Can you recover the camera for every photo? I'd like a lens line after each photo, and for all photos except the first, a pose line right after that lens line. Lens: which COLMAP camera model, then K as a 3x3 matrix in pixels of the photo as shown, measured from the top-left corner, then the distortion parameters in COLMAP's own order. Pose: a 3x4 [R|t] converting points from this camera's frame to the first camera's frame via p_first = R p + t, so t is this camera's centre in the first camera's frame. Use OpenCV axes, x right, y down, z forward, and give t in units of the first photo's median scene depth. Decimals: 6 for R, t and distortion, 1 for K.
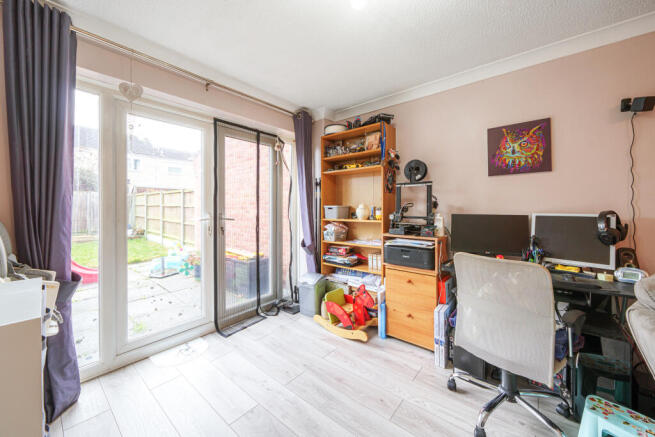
lens RADIAL K [[246.2, 0, 327.5], [0, 246.2, 207.9], [0, 0, 1]] dist [0.000764, 0.000026]
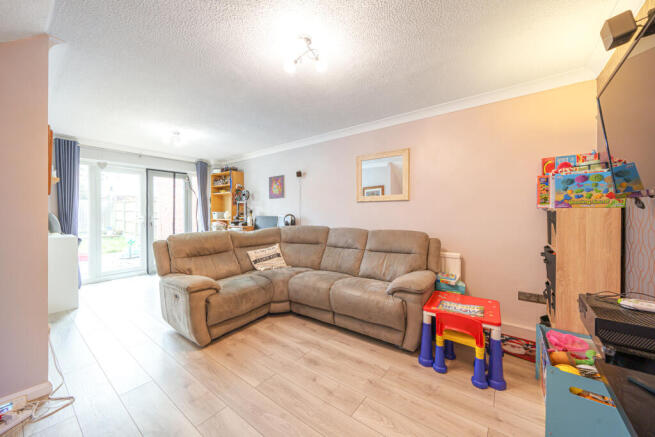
lens RADIAL K [[247.5, 0, 326.3], [0, 247.5, 213.9], [0, 0, 1]] dist [-0.000374, -0.000071]
pose [[0.999518, 0.002263, 0.030955, 0.864872], [-0.002388, 0.999989, 0.003991, -0.004452], [-0.030946, -0.004063, 0.999513, -0.976615]]
